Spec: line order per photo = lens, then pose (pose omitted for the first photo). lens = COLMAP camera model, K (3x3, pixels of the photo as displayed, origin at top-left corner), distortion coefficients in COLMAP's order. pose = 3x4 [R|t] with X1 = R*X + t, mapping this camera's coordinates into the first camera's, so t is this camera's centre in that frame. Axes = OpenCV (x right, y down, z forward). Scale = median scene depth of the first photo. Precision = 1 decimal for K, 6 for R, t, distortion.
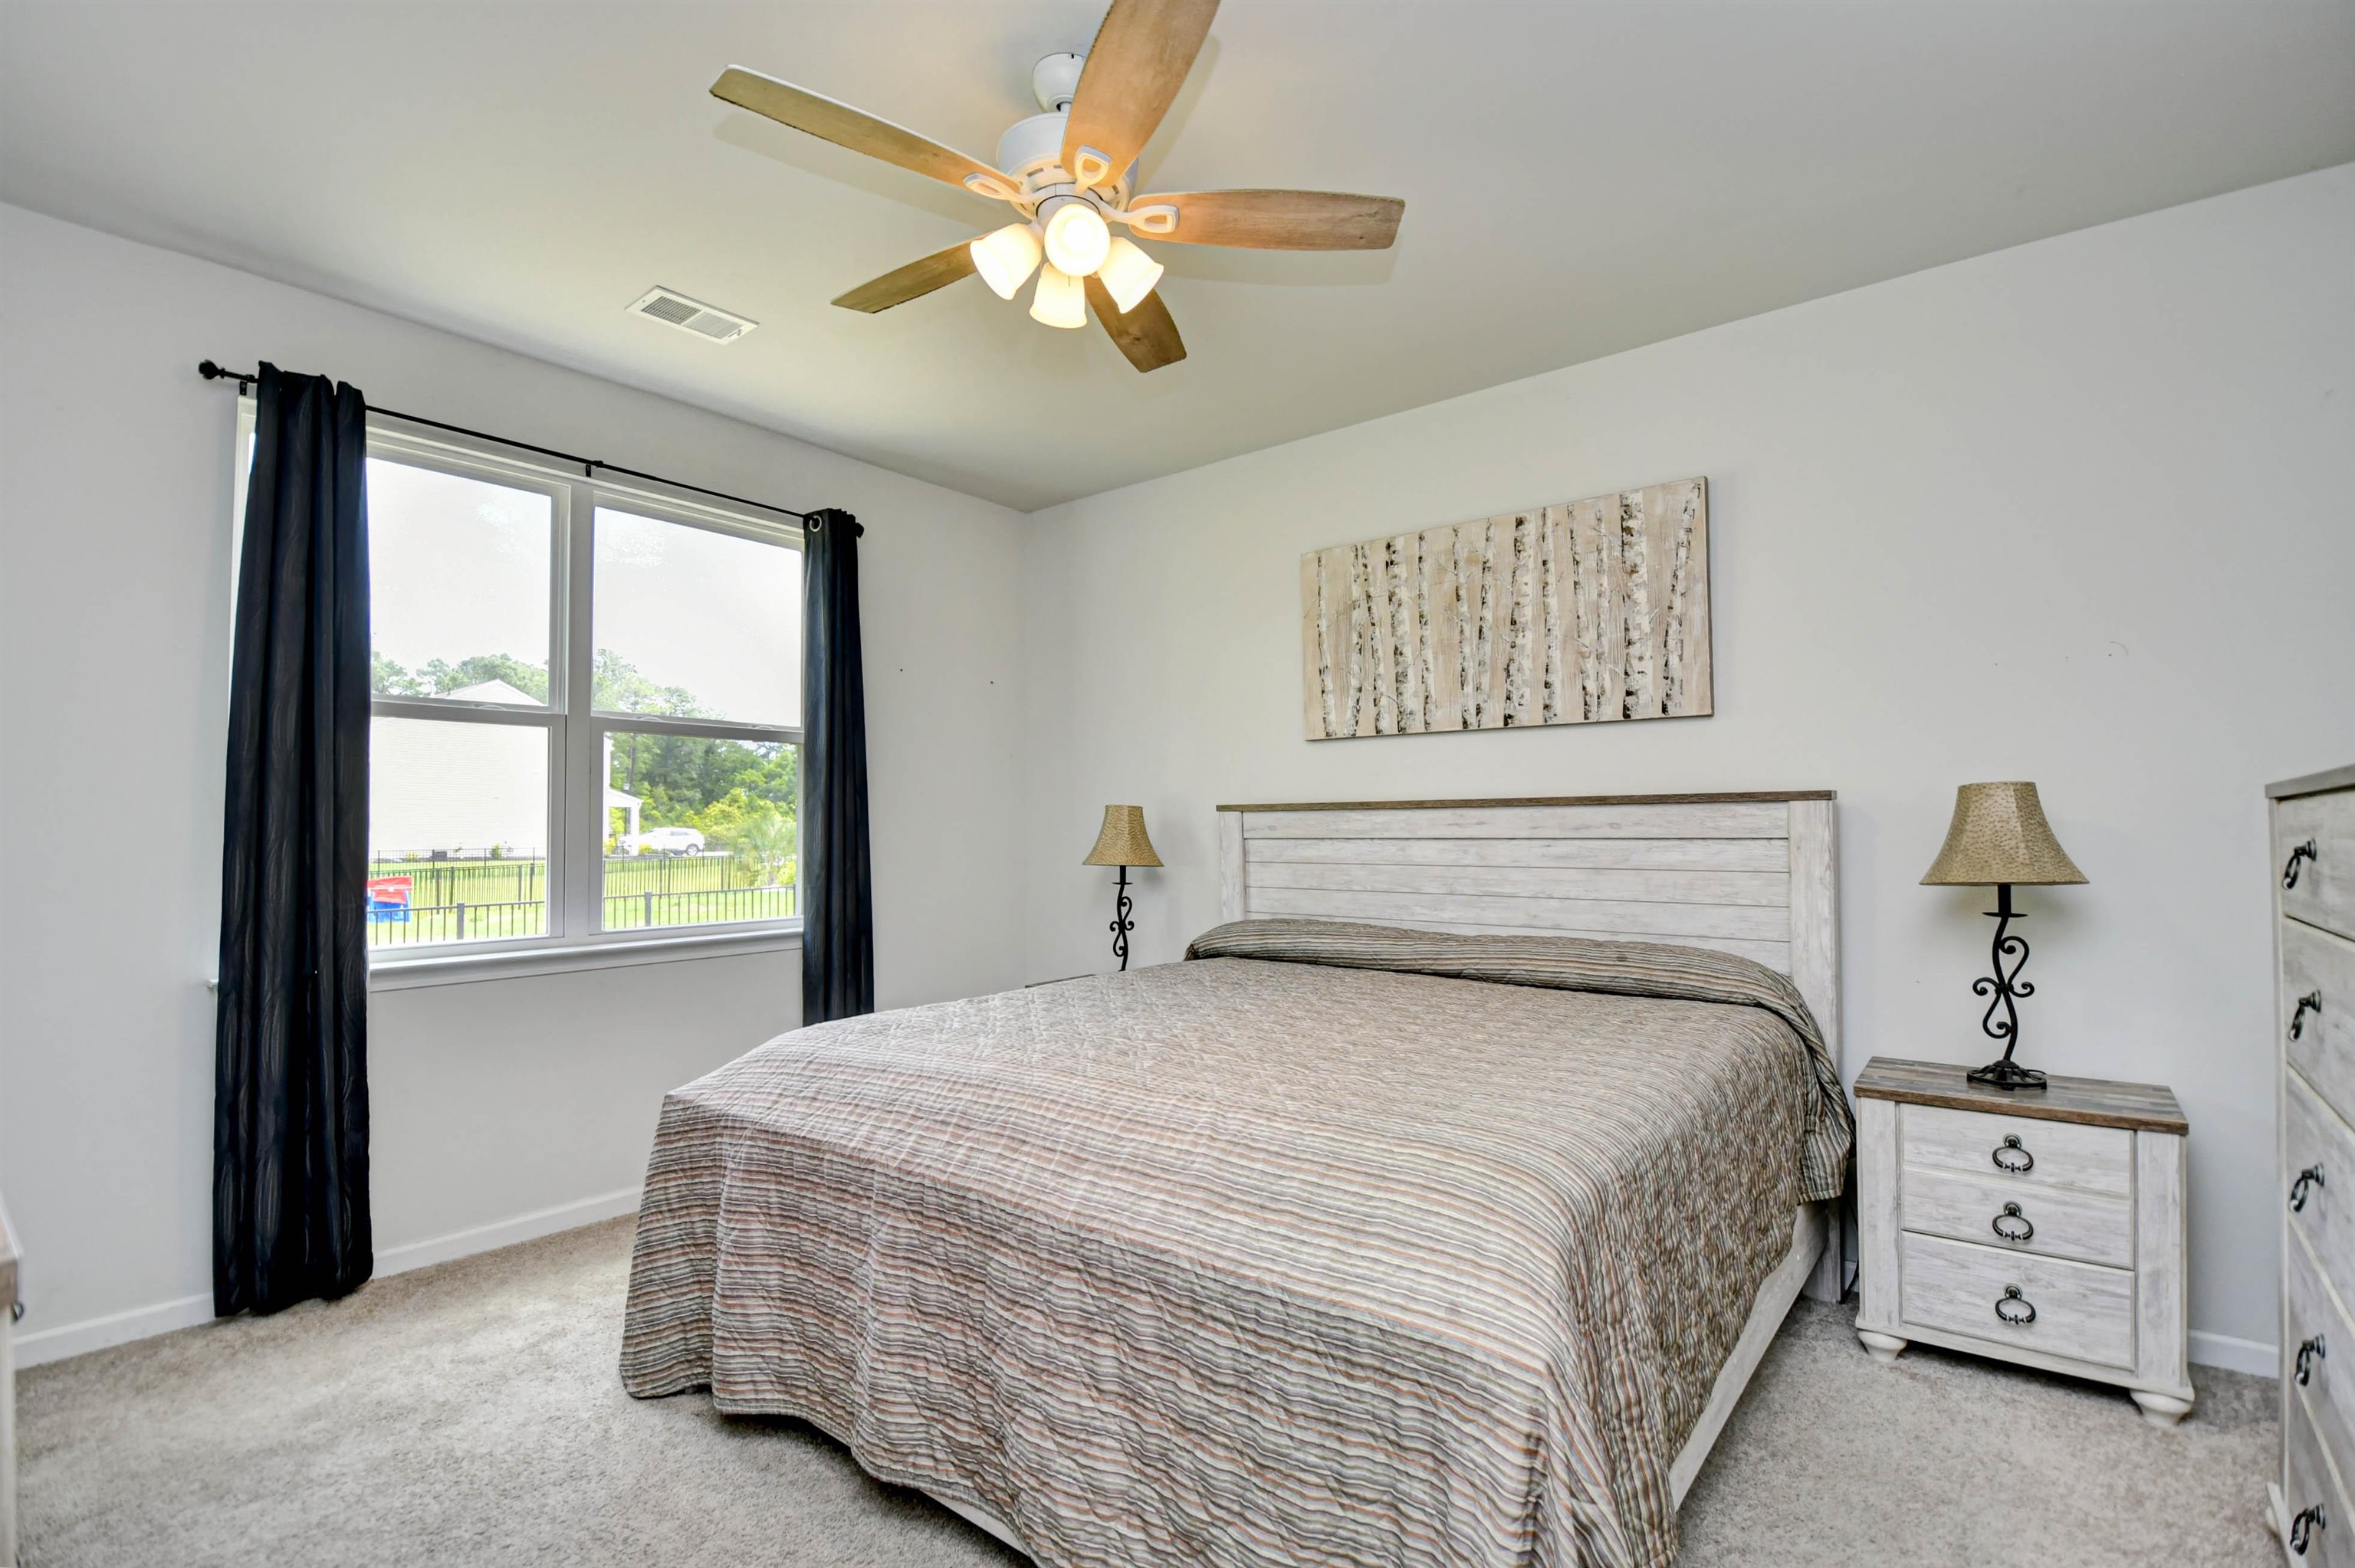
lens RADIAL K [[1056.9, 0, 1200.5], [0, 1056.9, 811.5], [0, 0, 1]] dist [-0.000921, -0.007994]
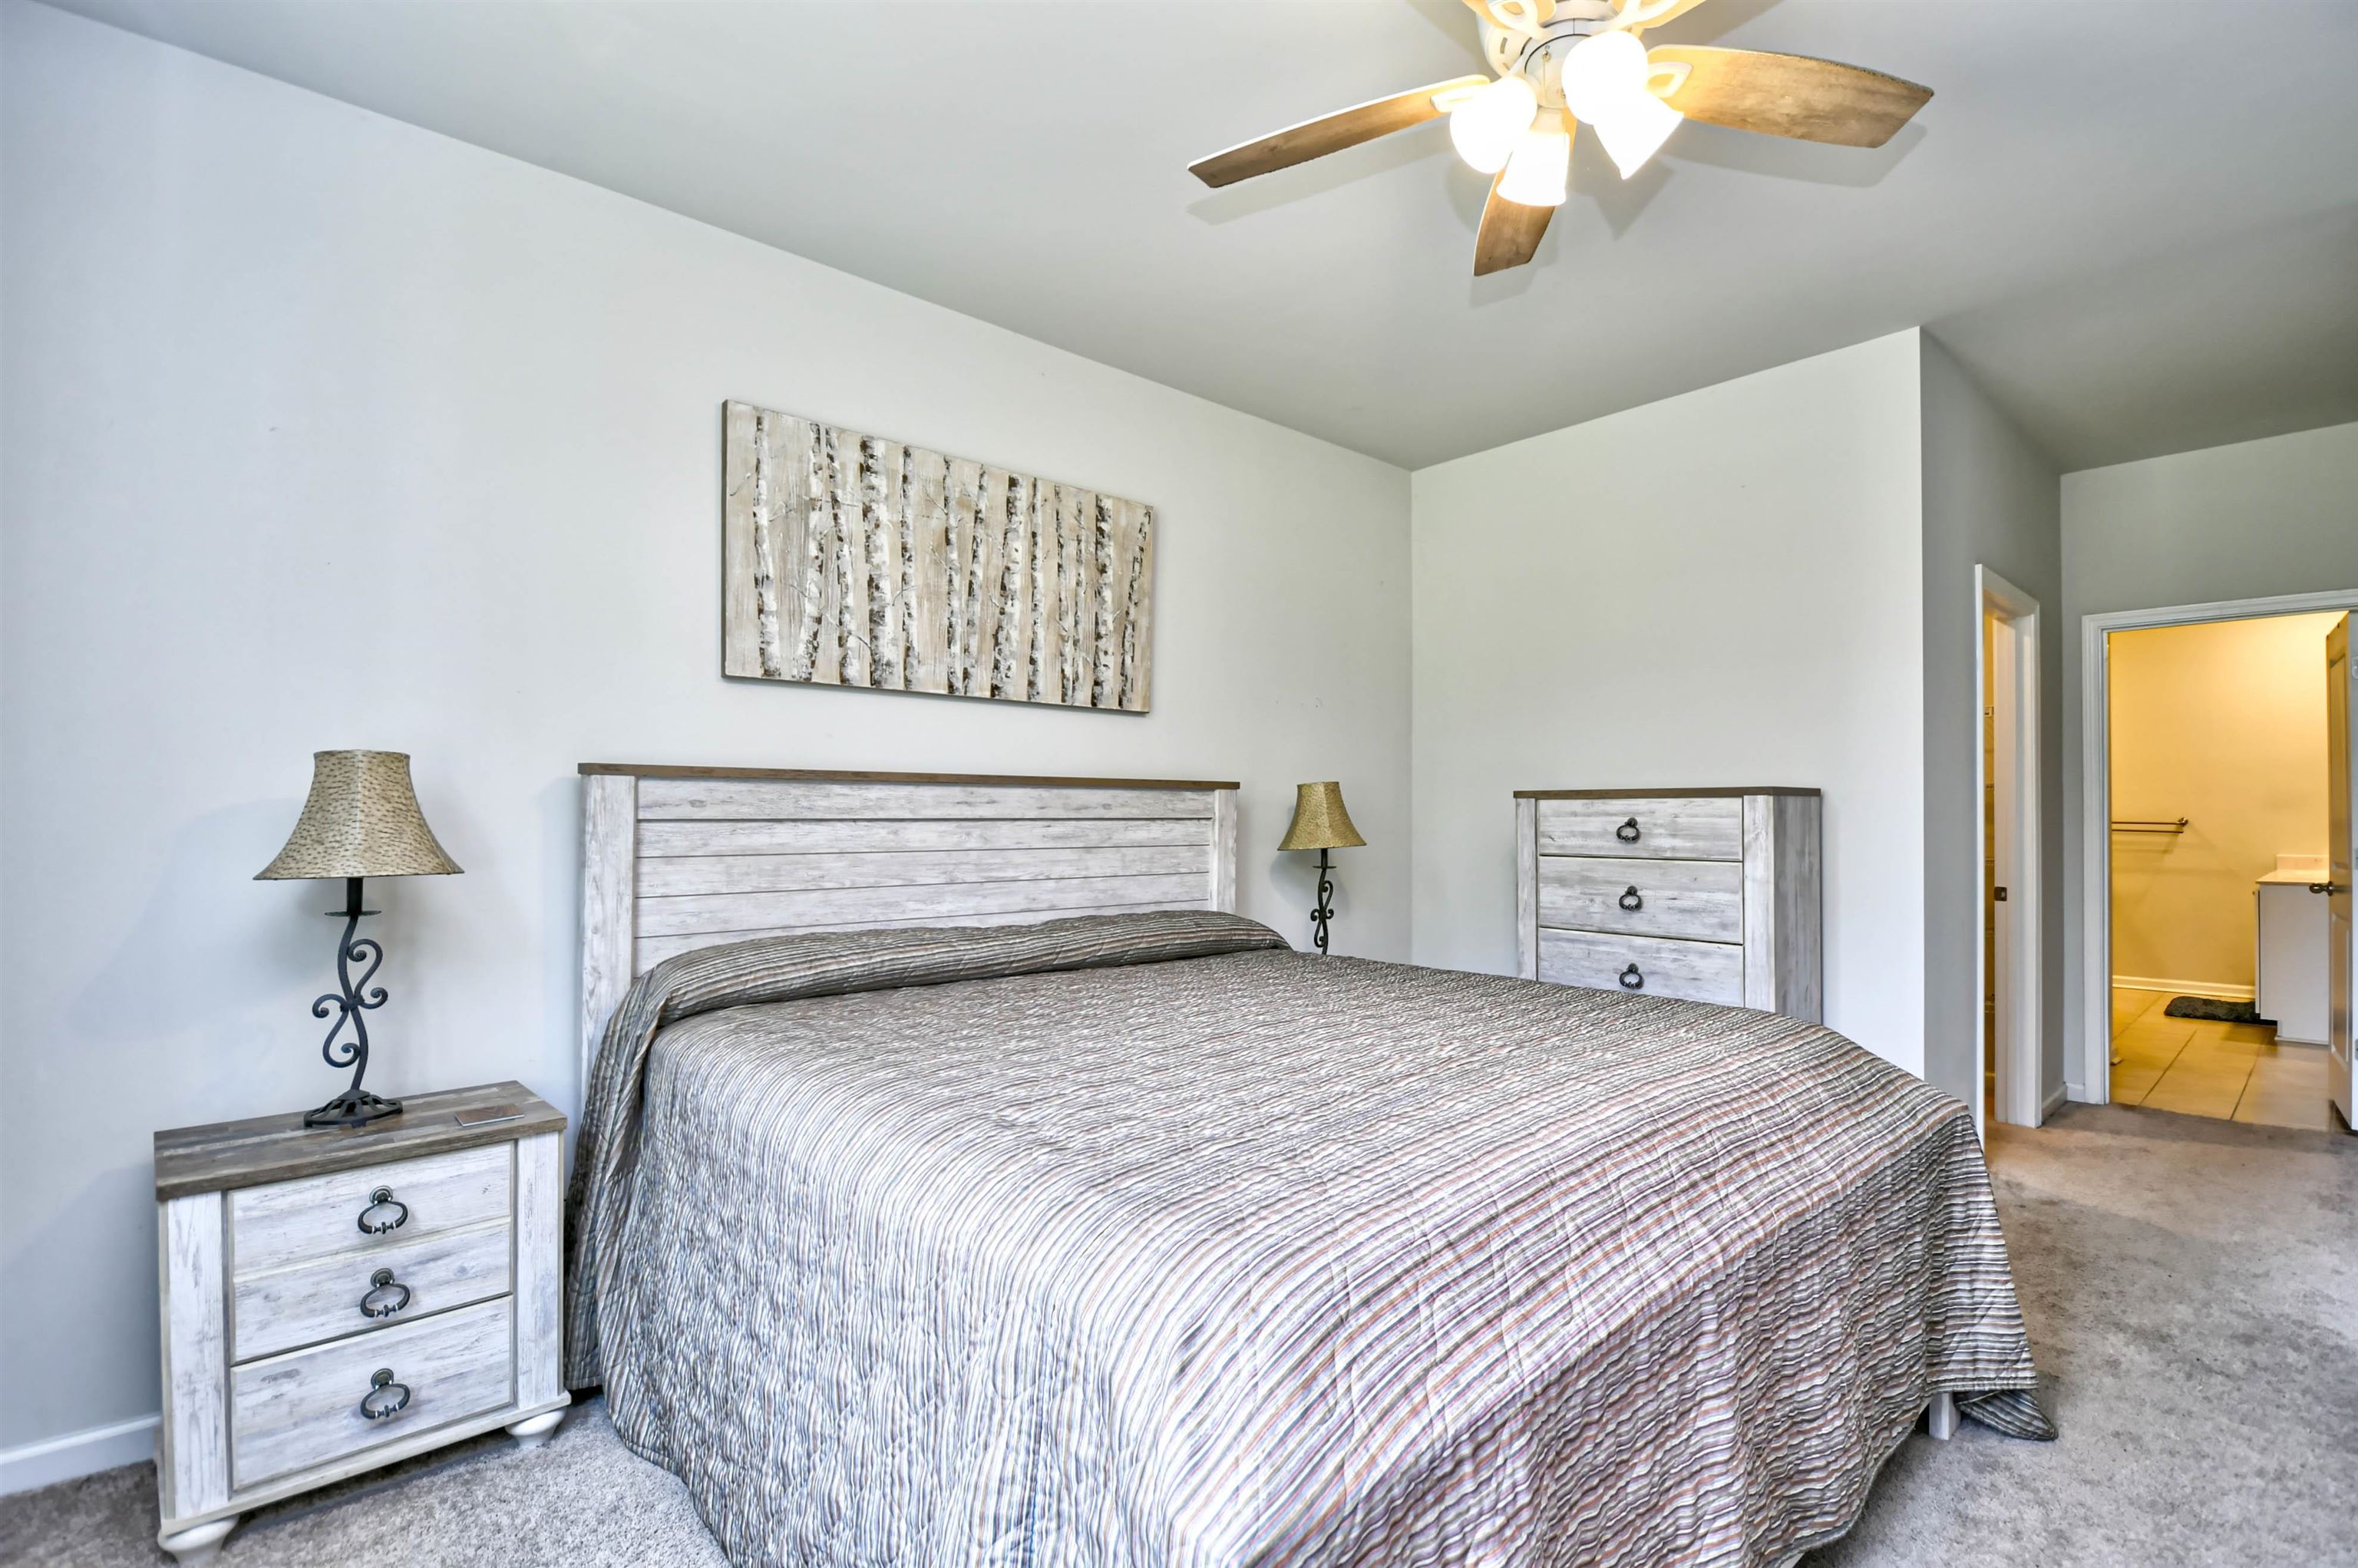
lens RADIAL K [[1058.4, 0, 1189.9], [0, 1058.4, 805.5], [0, 0, 1]] dist [-0.000921, -0.007994]
pose [[0.177553, 0.005979, 0.984093, -0.583713], [-0.028490, 0.999594, -0.000933, 0.009594], [-0.983699, -0.027871, 0.177651, 0.656511]]
